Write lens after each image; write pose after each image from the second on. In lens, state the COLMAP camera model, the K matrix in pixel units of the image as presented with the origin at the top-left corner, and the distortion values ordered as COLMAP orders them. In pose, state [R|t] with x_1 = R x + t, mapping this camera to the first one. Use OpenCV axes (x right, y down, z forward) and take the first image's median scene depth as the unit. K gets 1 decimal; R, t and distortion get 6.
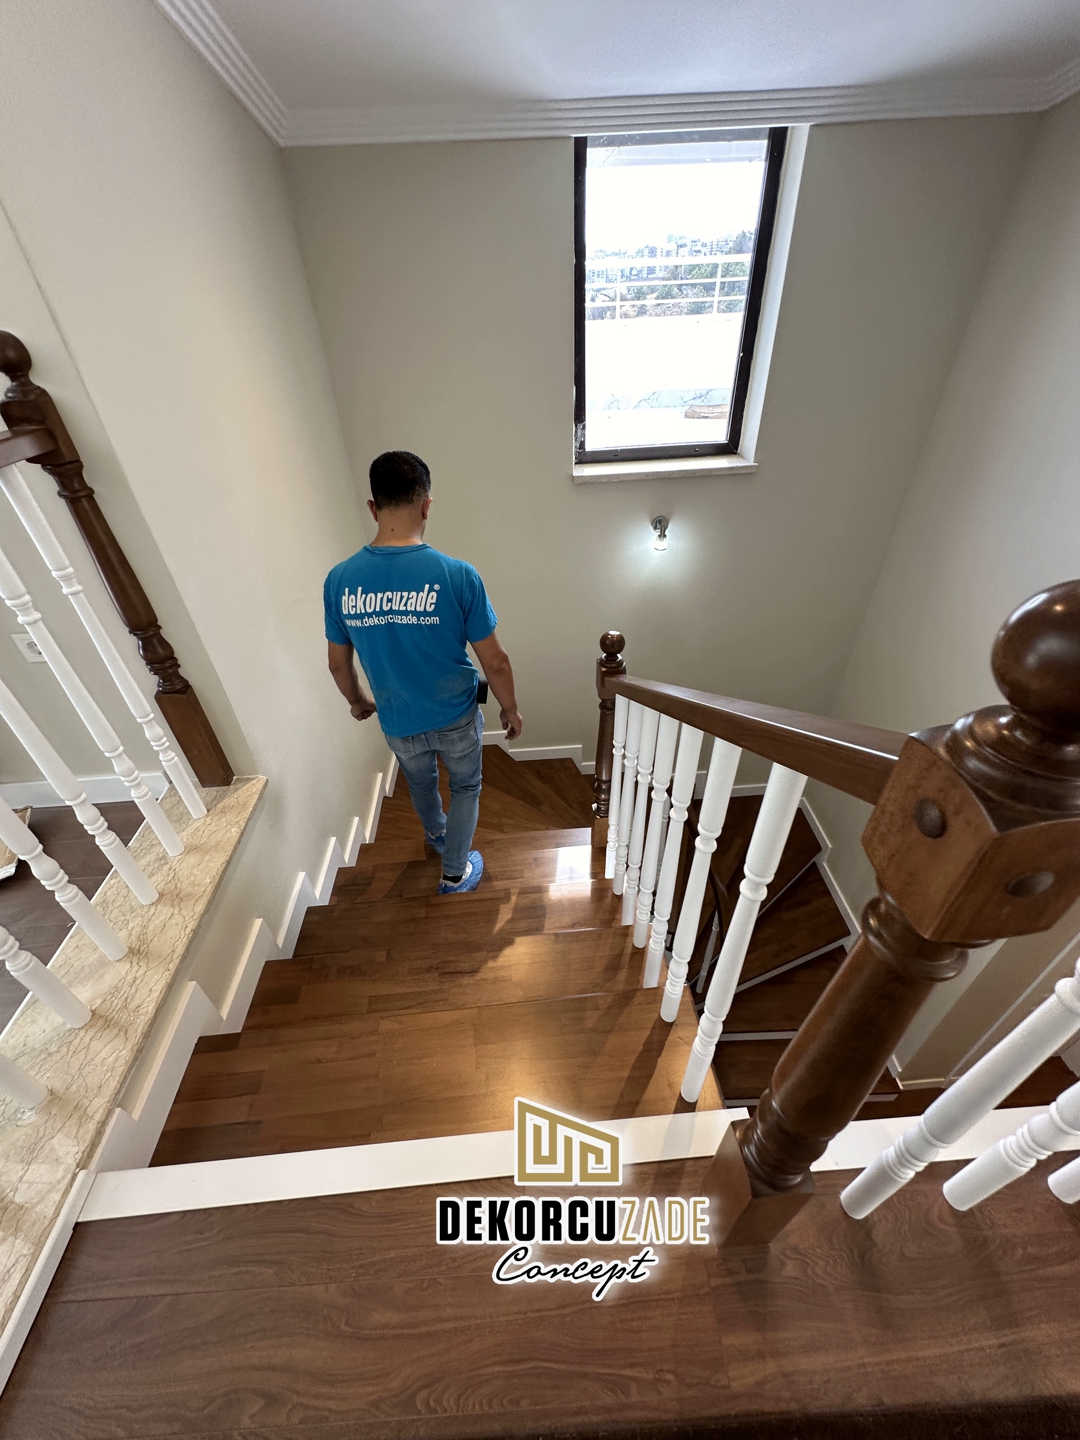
lens RADIAL K [[575.6, 0, 540.3], [0, 575.6, 719.3], [0, 0, 1]] dist [-0.003374, 0.000807]
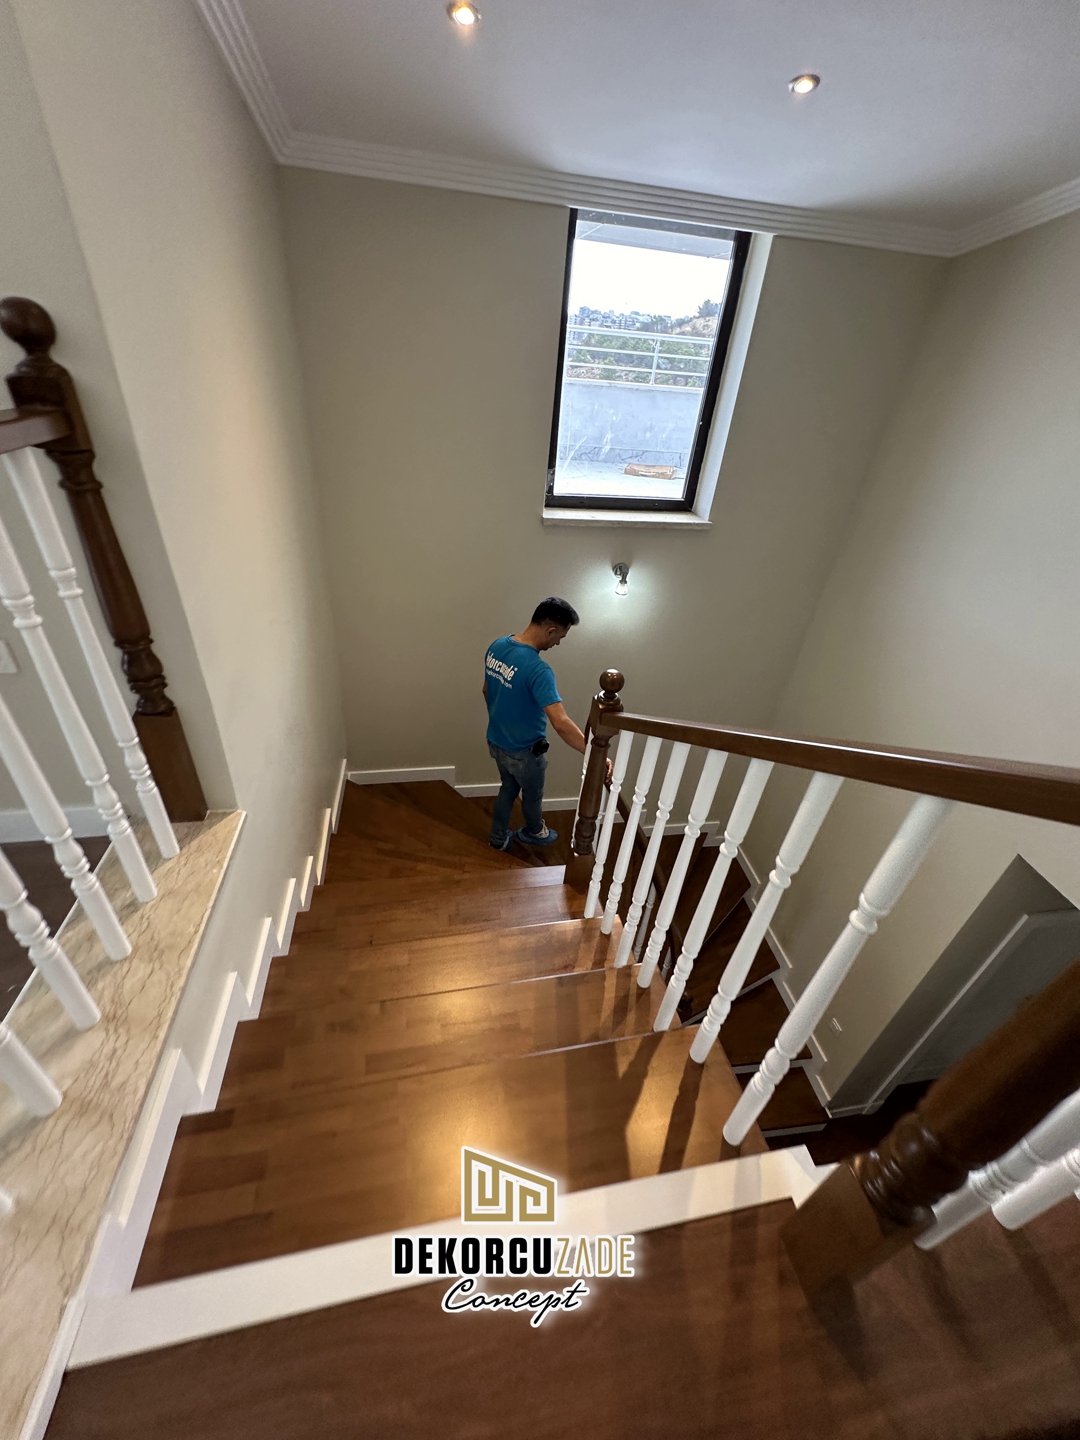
lens RADIAL K [[575.6, 0, 541.8], [0, 575.6, 718.7], [0, 0, 1]] dist [-0.003374, 0.000807]
pose [[0.985926, 0.033591, 0.163771, -0.201415], [-0.022804, 0.997472, -0.067310, 0.006425], [-0.165618, 0.062628, 0.984199, 0.028683]]
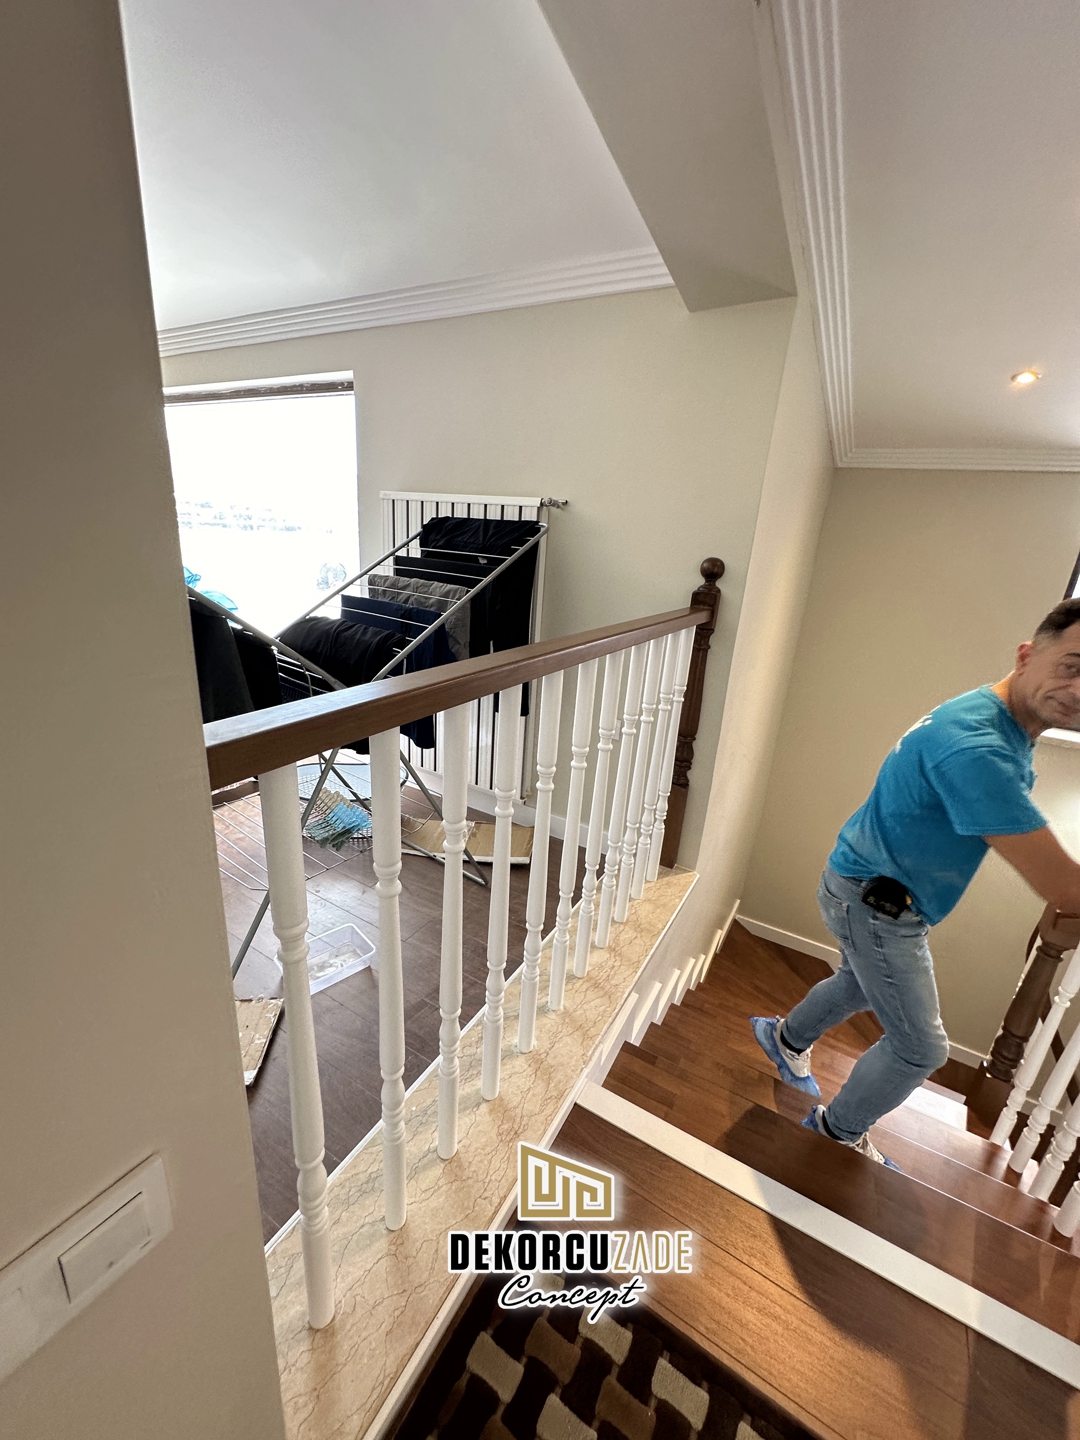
lens RADIAL K [[575.6, 0, 539.9], [0, 575.6, 718.6], [0, 0, 1]] dist [-0.003374, 0.000807]
pose [[0.827425, 0.267479, -0.493785, -0.284571], [-0.416575, 0.882013, -0.220268, 0.259593], [0.376608, 0.387953, 0.841225, -0.346219]]
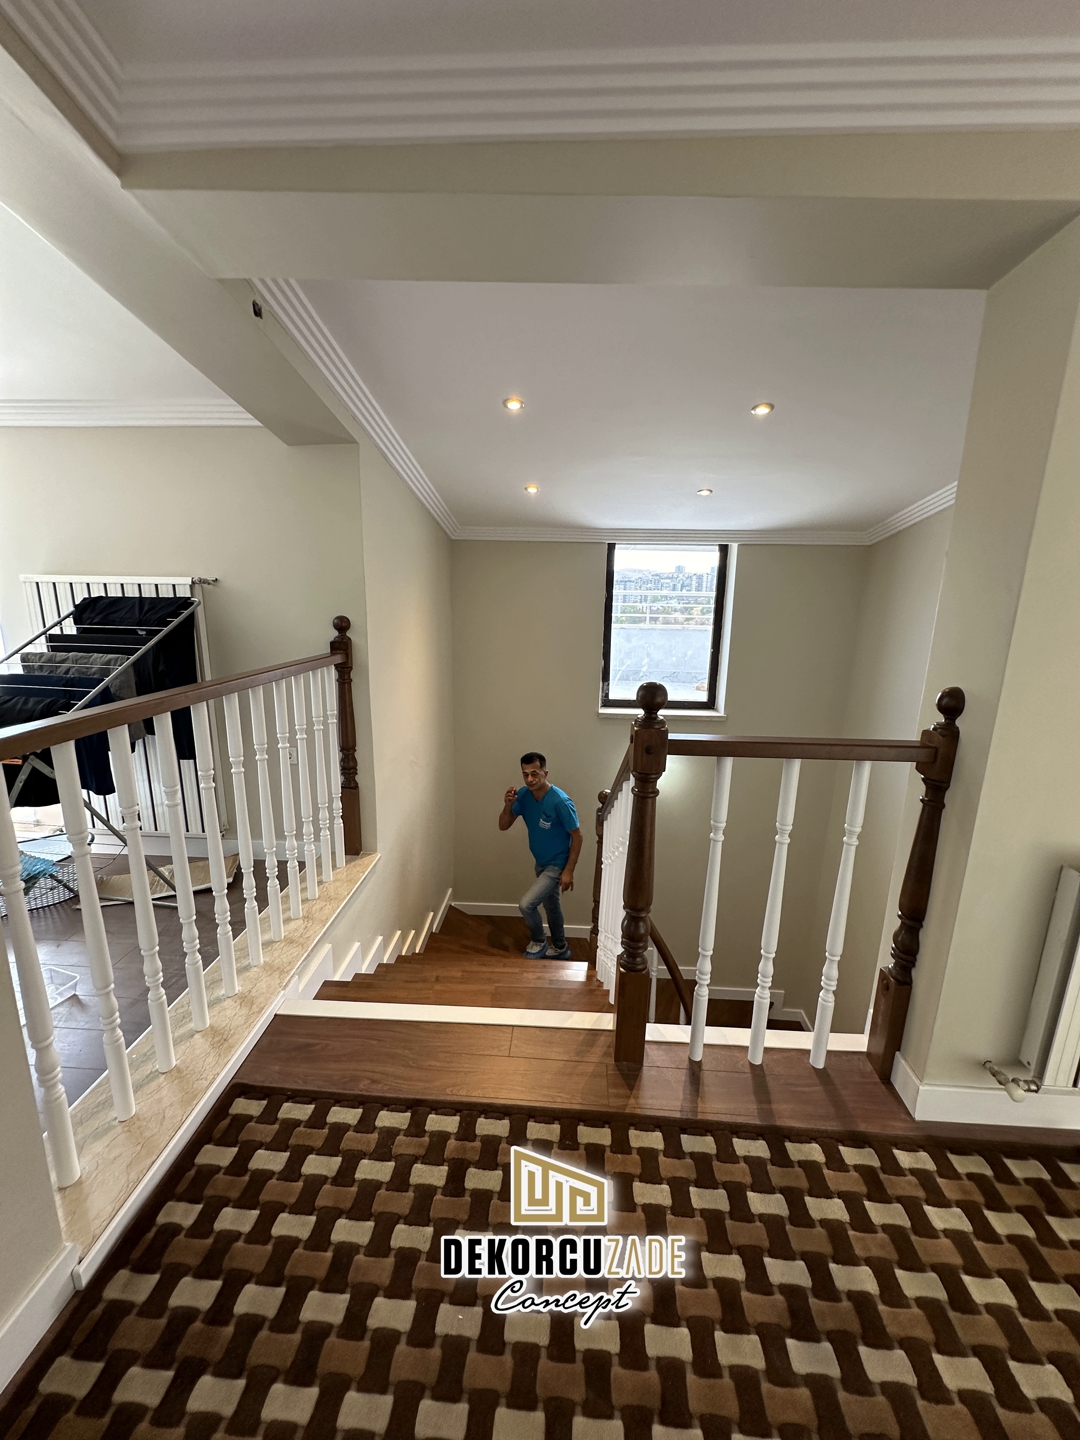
lens RADIAL K [[575.6, 0, 540.0], [0, 575.6, 716.3], [0, 0, 1]] dist [-0.003374, 0.000807]
pose [[0.992225, 0.080753, -0.094705, 0.094749], [-0.113178, 0.901987, -0.416665, 0.436753], [0.051776, 0.424143, 0.904114, -0.681534]]
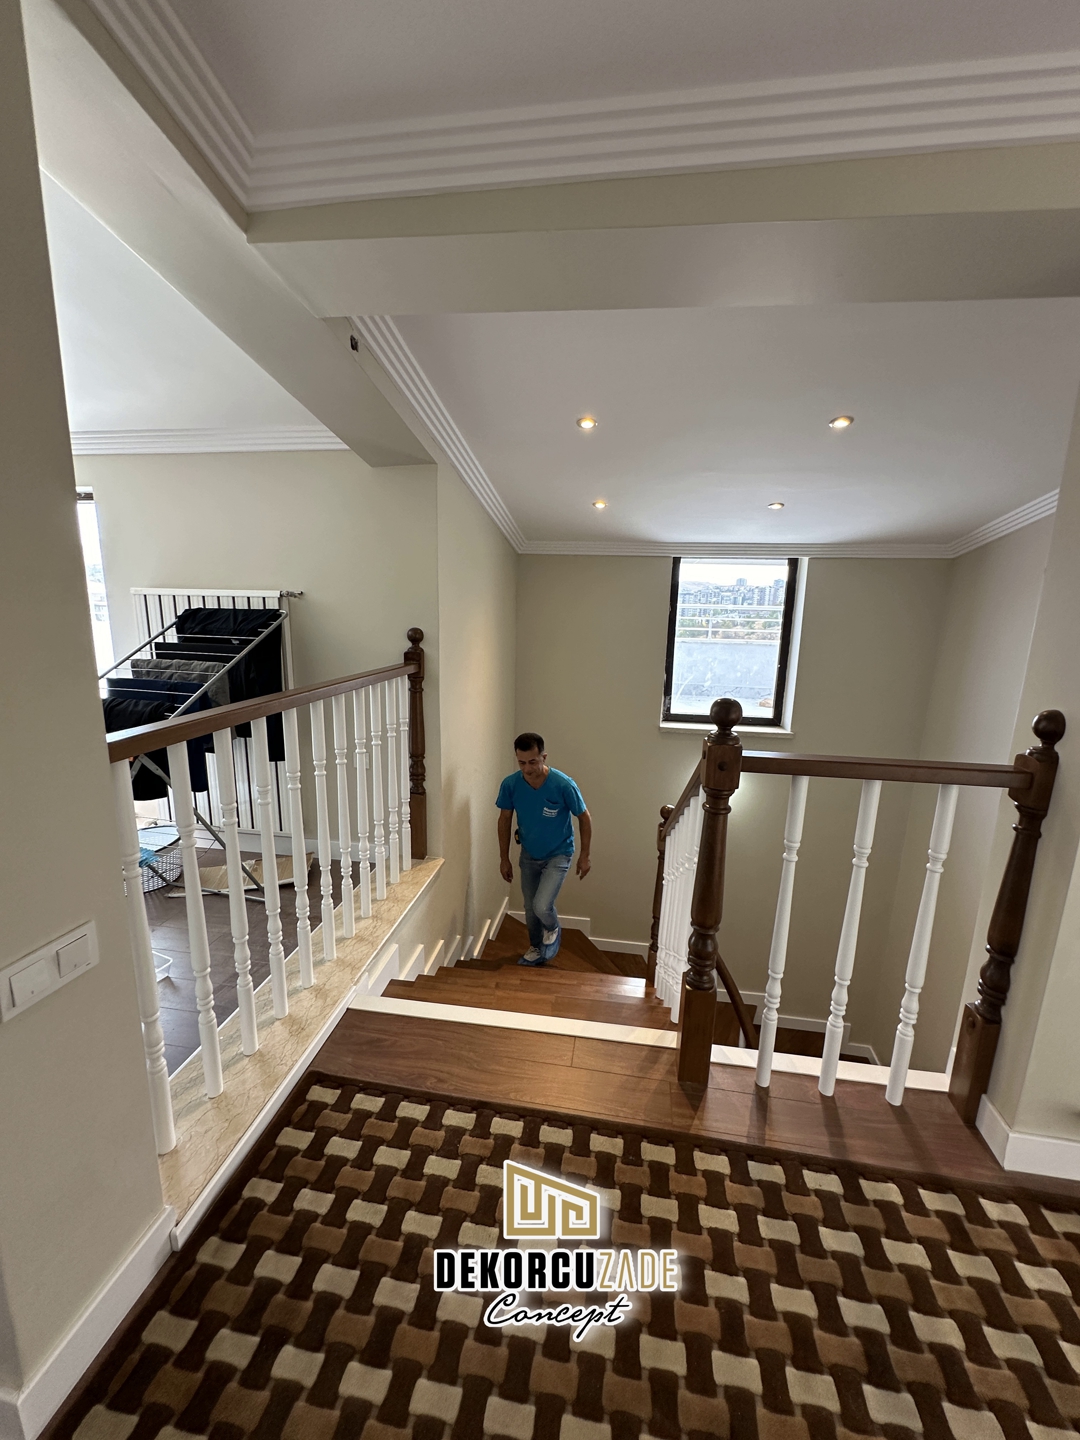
lens RADIAL K [[575.6, 0, 539.8], [0, 575.6, 716.3], [0, 0, 1]] dist [-0.003374, 0.000807]
pose [[0.976598, 0.102176, -0.189255, 0.064574], [-0.174764, 0.889880, -0.421391, 0.449167], [0.125358, 0.444604, 0.886912, -0.703881]]
